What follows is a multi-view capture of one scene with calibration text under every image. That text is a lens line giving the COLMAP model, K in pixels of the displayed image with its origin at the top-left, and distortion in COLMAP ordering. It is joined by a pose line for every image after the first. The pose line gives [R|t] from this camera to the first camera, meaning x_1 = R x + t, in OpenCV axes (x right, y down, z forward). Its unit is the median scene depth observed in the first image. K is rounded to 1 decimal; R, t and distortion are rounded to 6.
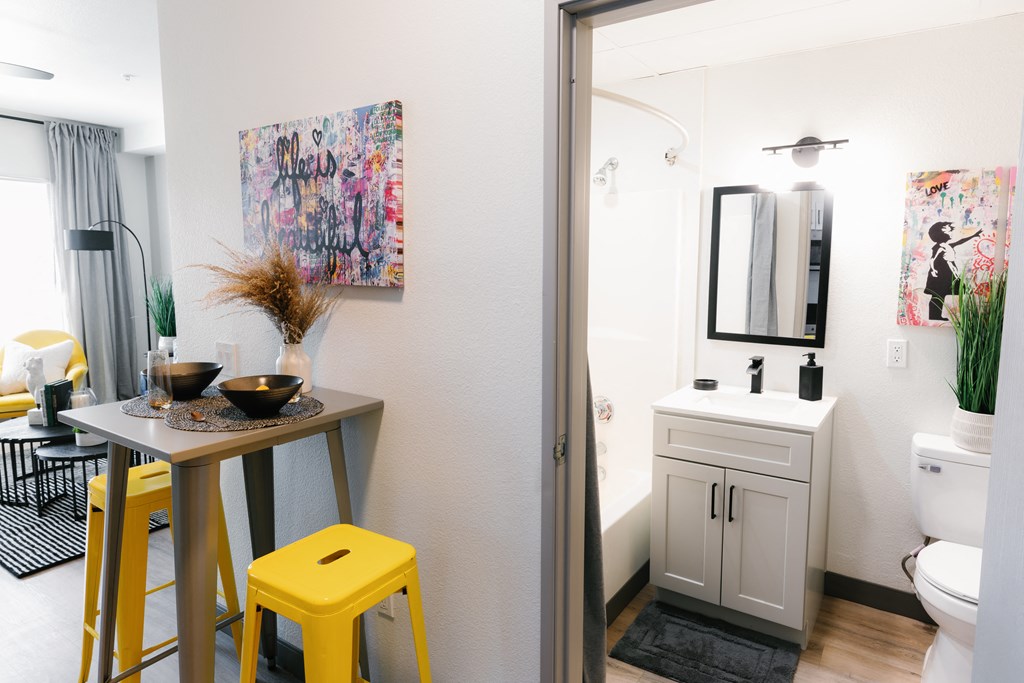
lens RADIAL K [[603.7, 0, 528.7], [0, 603.7, 330.5], [0, 0, 1]] dist [-0.003705, 0.006356]
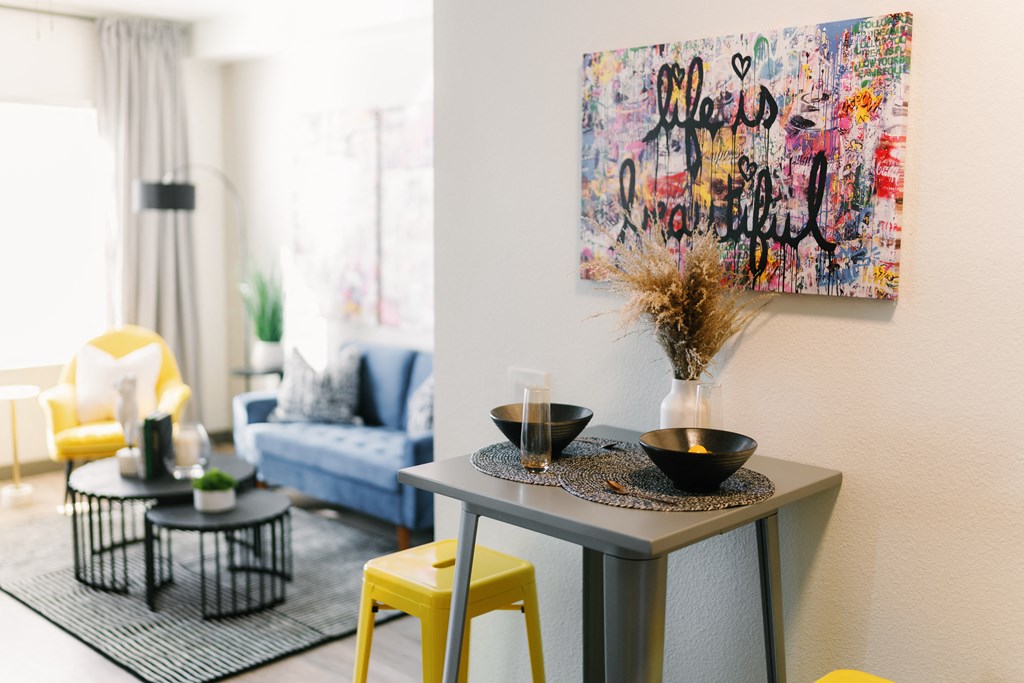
lens RADIAL K [[1052.5, 0, 540.8], [0, 1052.5, 344.0], [0, 0, 1]] dist [-0.010015, 0.000000]
pose [[0.981667, 0.021149, -0.189430, -0.339597], [-0.019747, 0.999762, 0.009286, -0.024962], [0.189581, -0.005375, 0.981850, -0.160344]]
